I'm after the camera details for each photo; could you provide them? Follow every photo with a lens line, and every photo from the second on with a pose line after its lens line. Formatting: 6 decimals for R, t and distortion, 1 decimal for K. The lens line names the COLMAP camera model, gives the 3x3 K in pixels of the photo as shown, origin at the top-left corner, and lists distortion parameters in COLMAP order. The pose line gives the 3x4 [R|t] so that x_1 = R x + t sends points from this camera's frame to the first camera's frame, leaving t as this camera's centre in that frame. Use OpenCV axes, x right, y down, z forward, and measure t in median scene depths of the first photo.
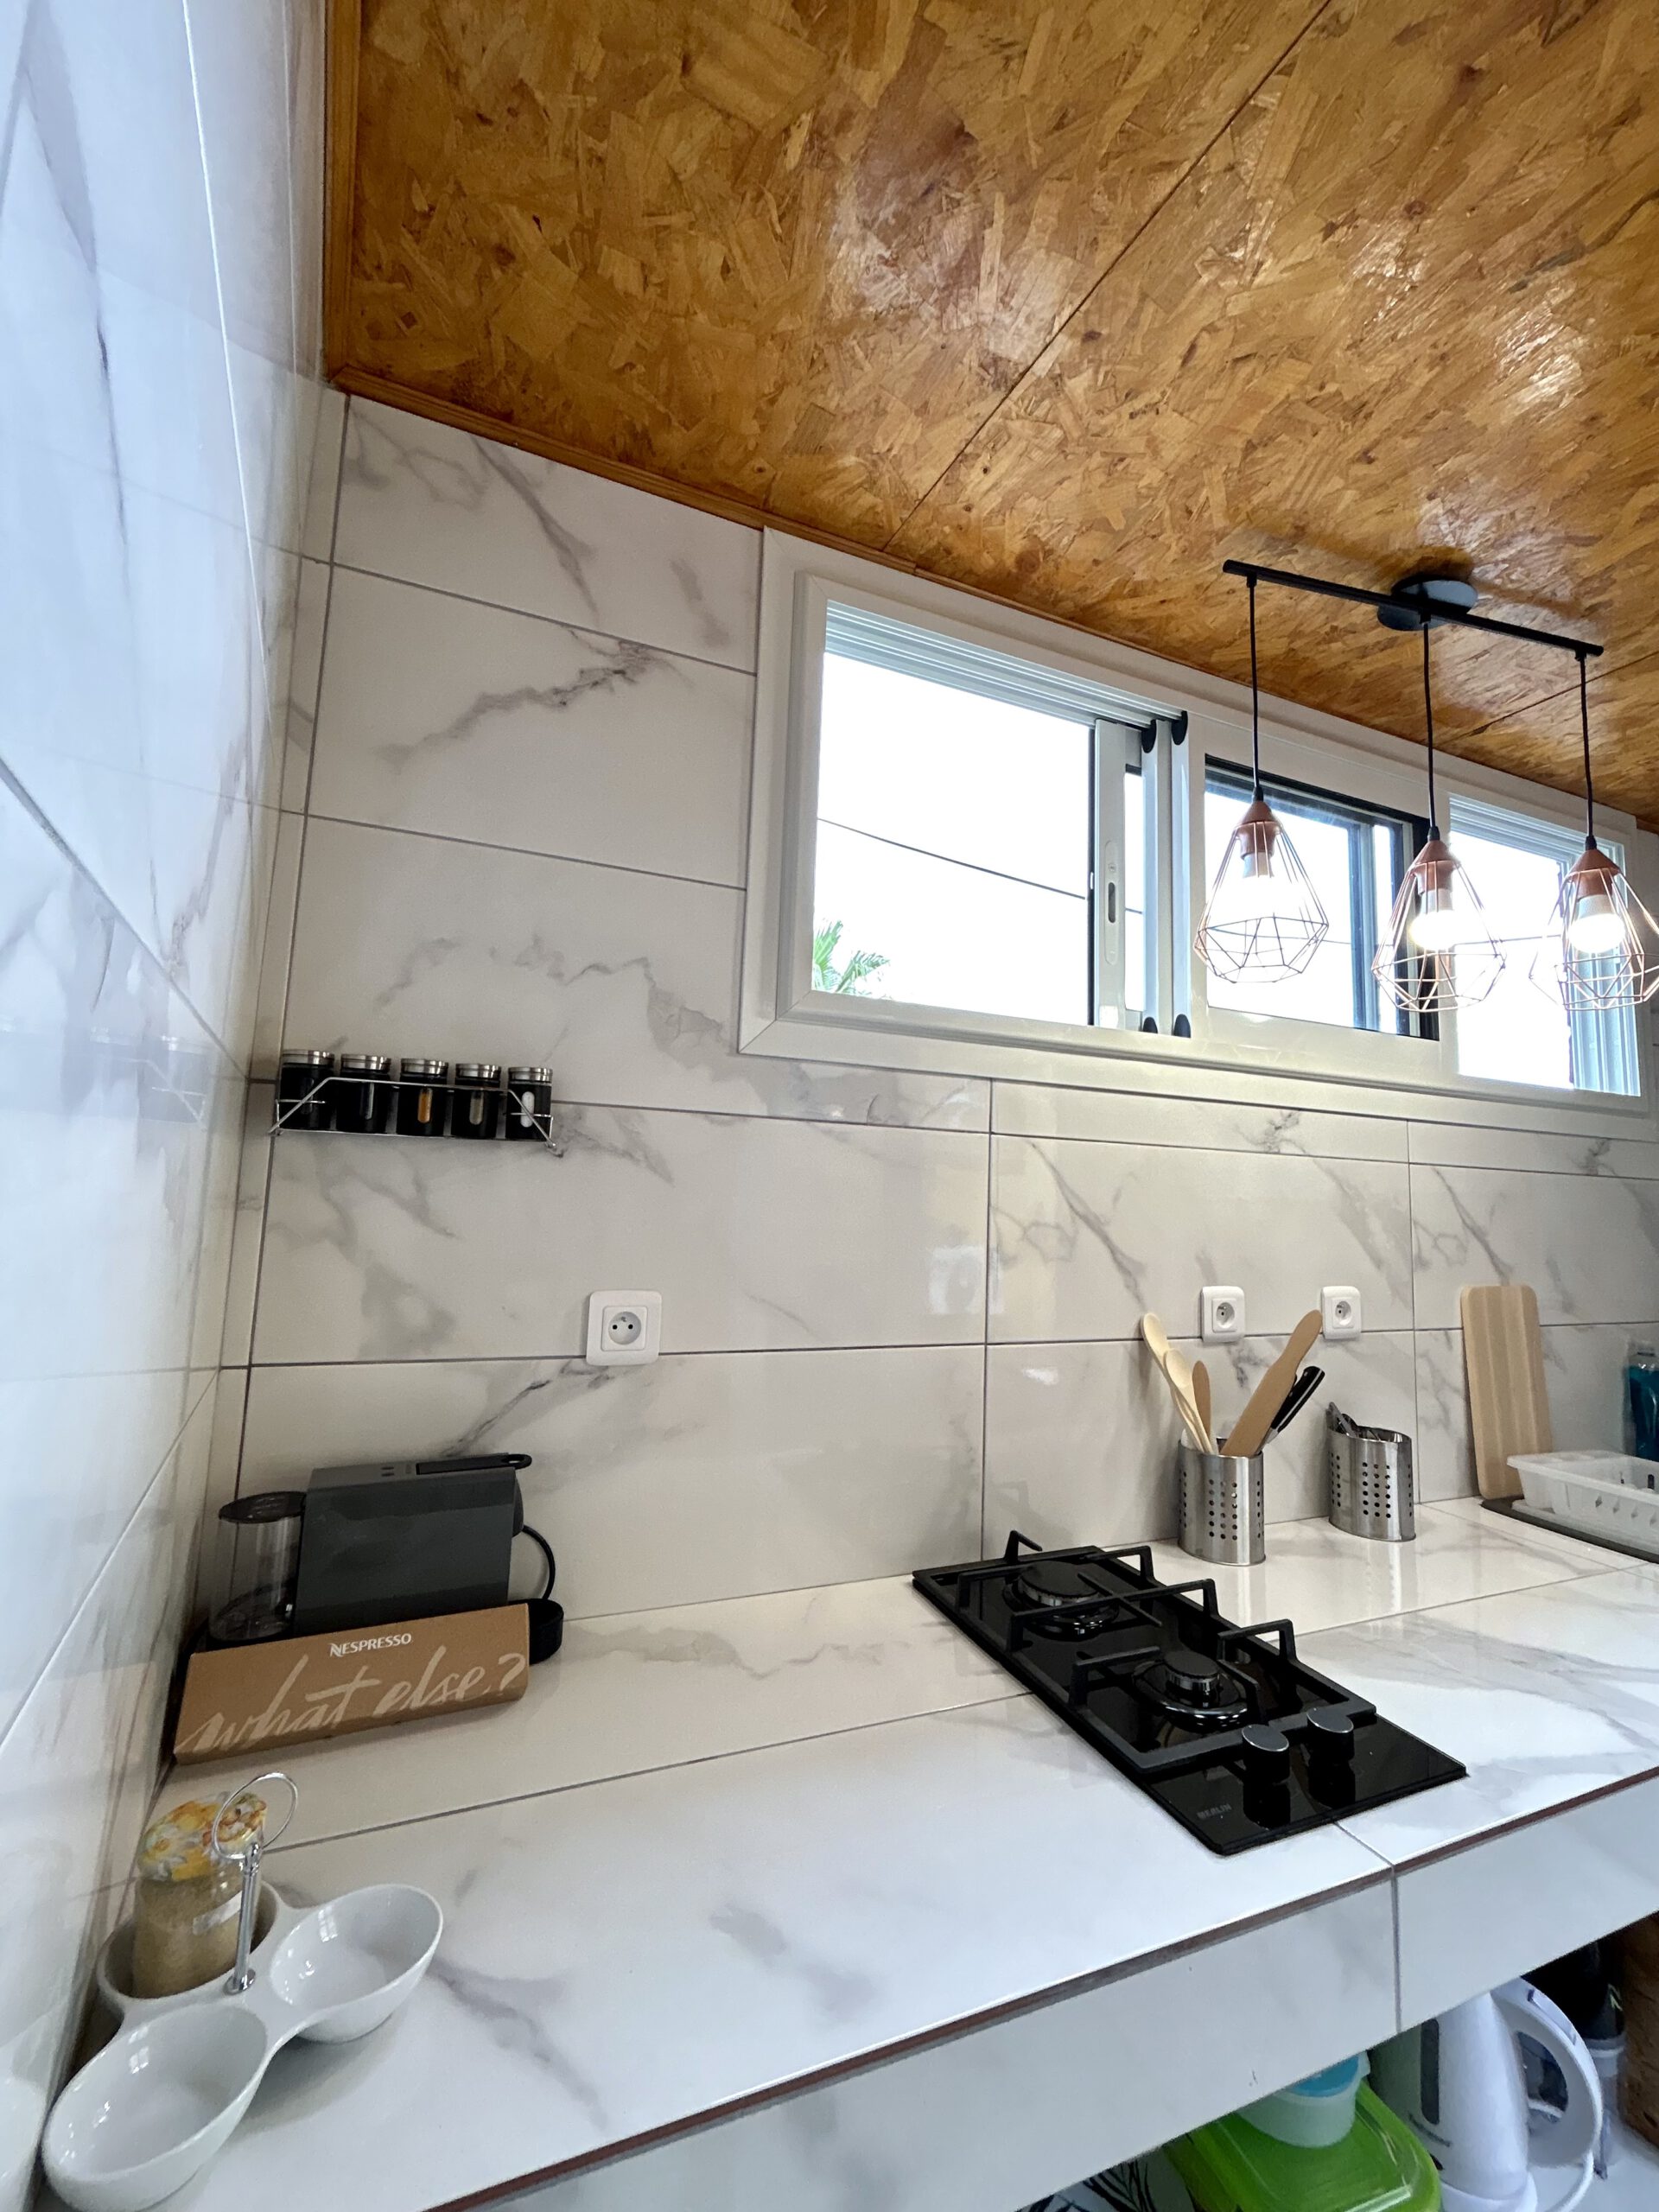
lens RADIAL K [[903.3, 0, 840.8], [0, 903.3, 1100.1], [0, 0, 1]] dist [0.002637, 0.000479]
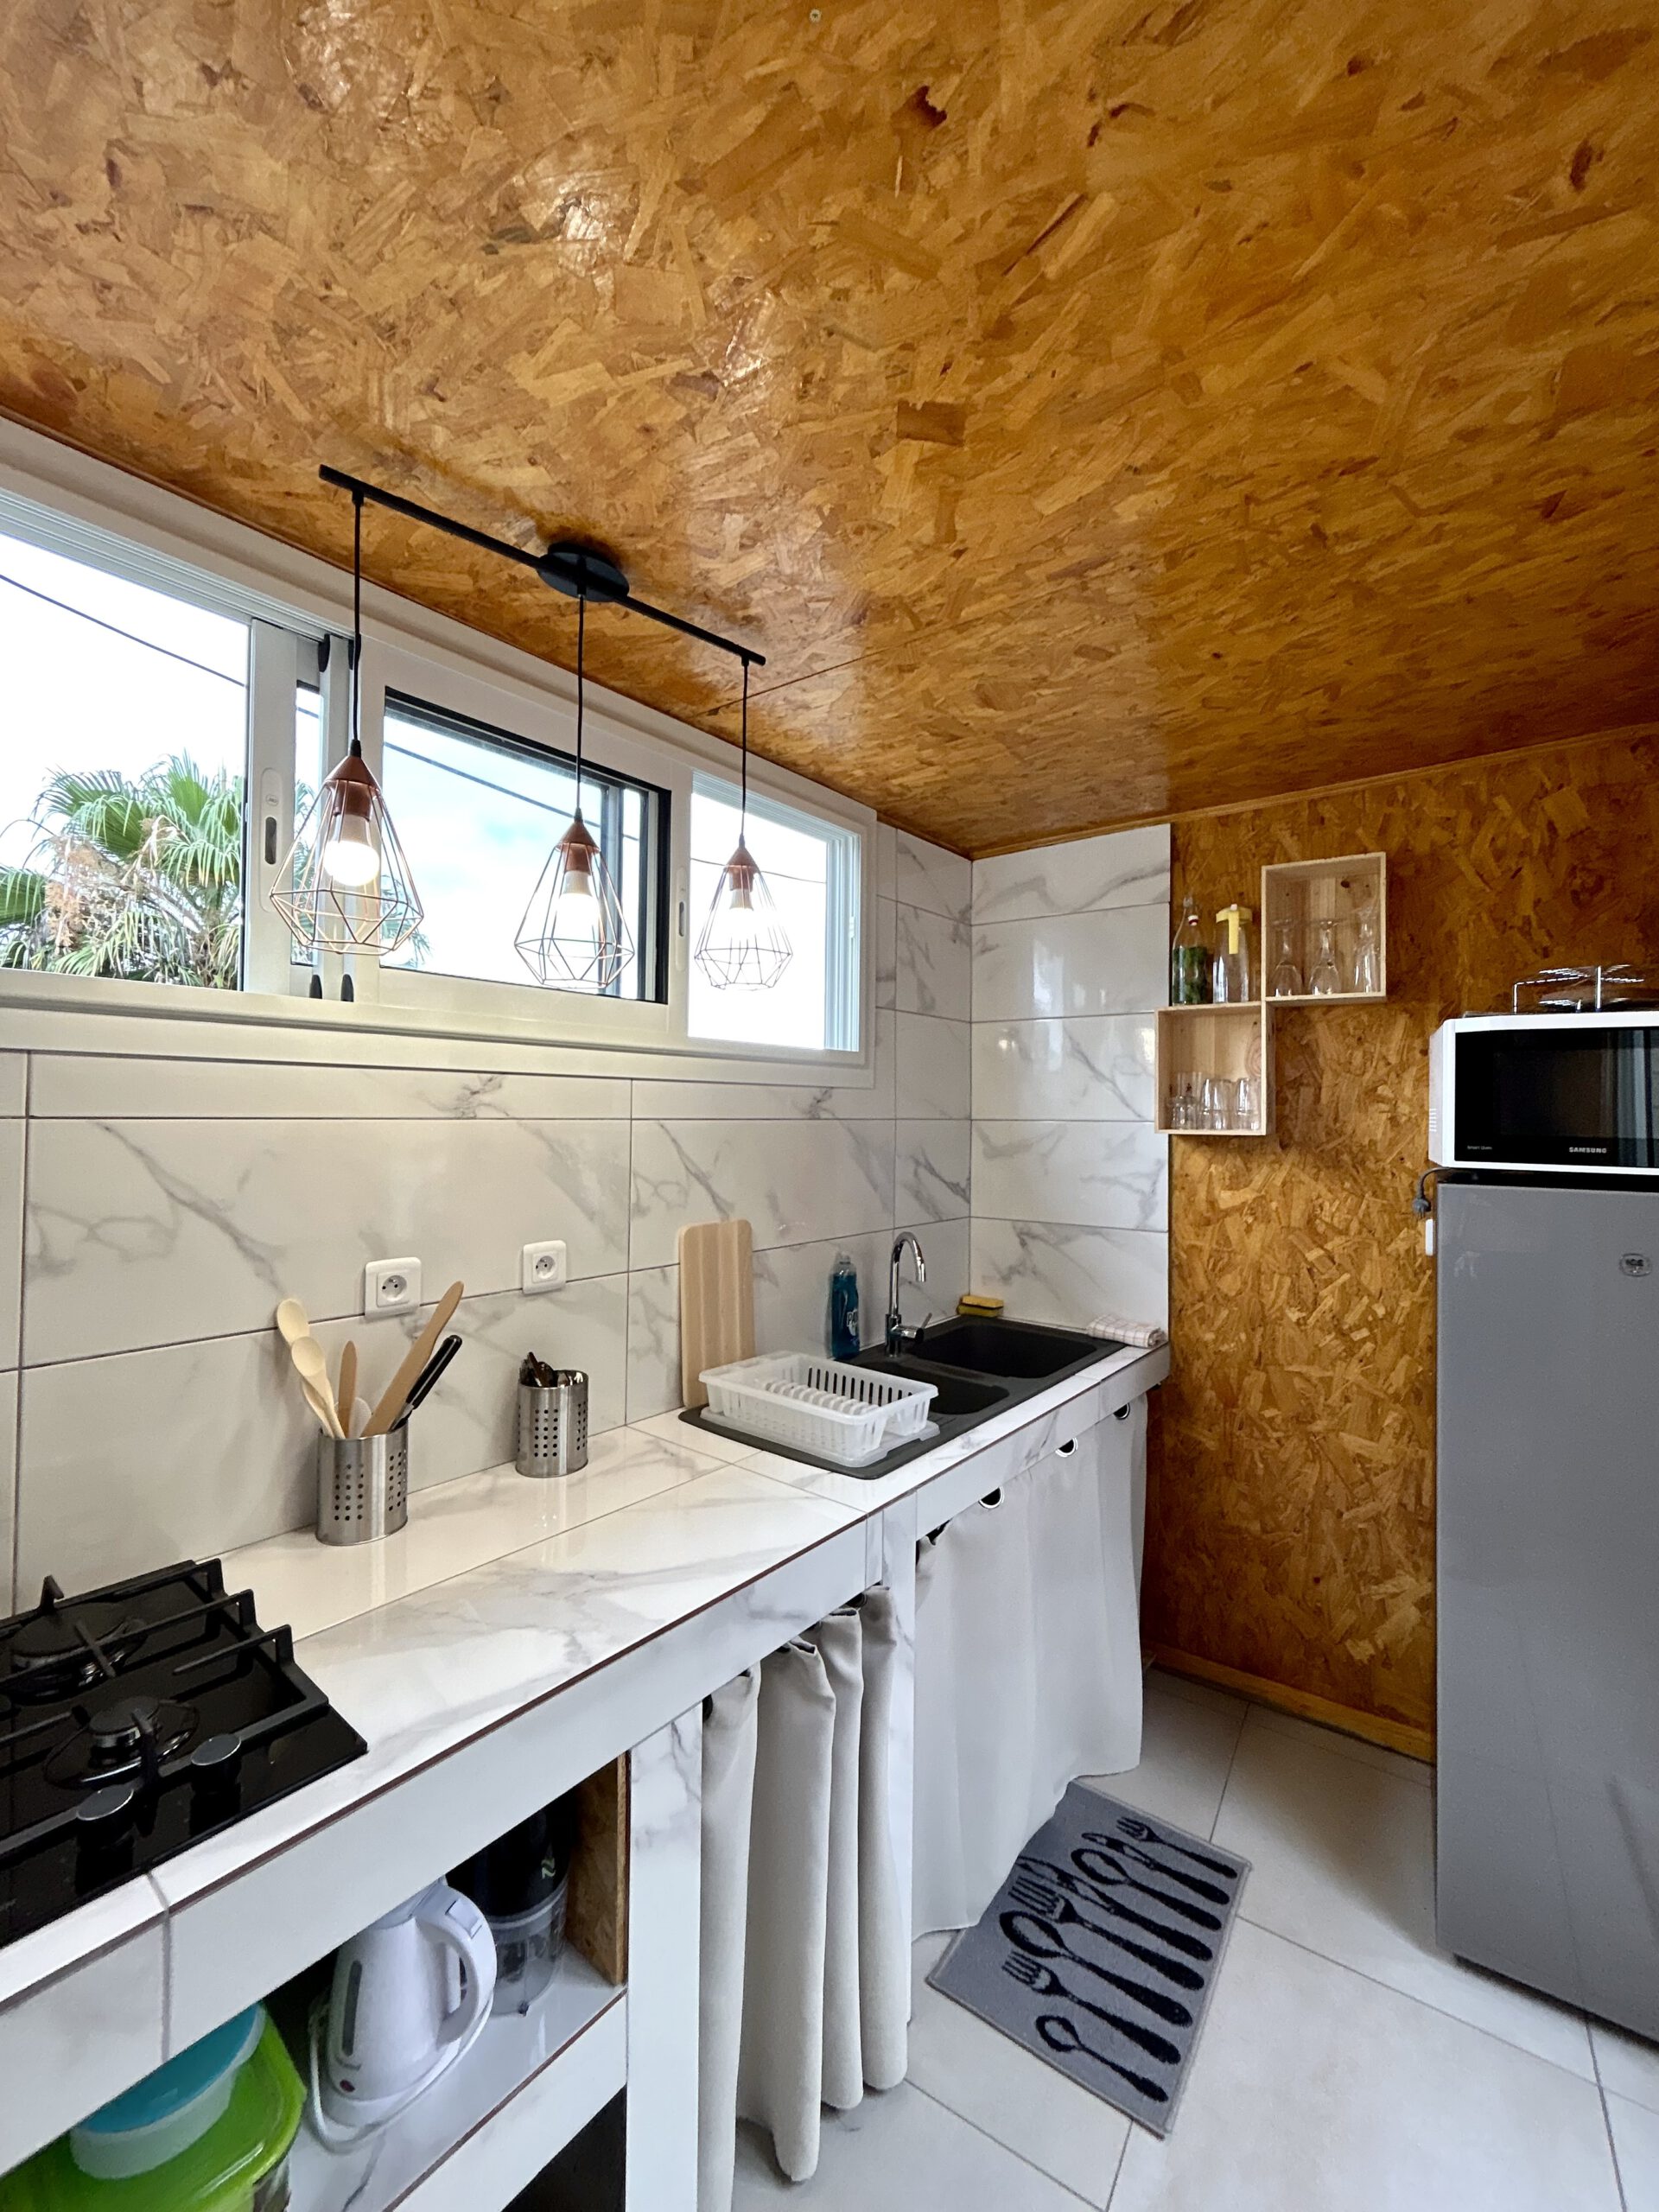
lens RADIAL K [[903.3, 0, 840.8], [0, 903.3, 1100.1], [0, 0, 1]] dist [0.002637, 0.000479]
pose [[0.882711, -0.017905, 0.469574, 0.394883], [-0.032728, 0.994505, 0.099443, -0.077139], [-0.468775, -0.103148, 0.877275, -0.061867]]
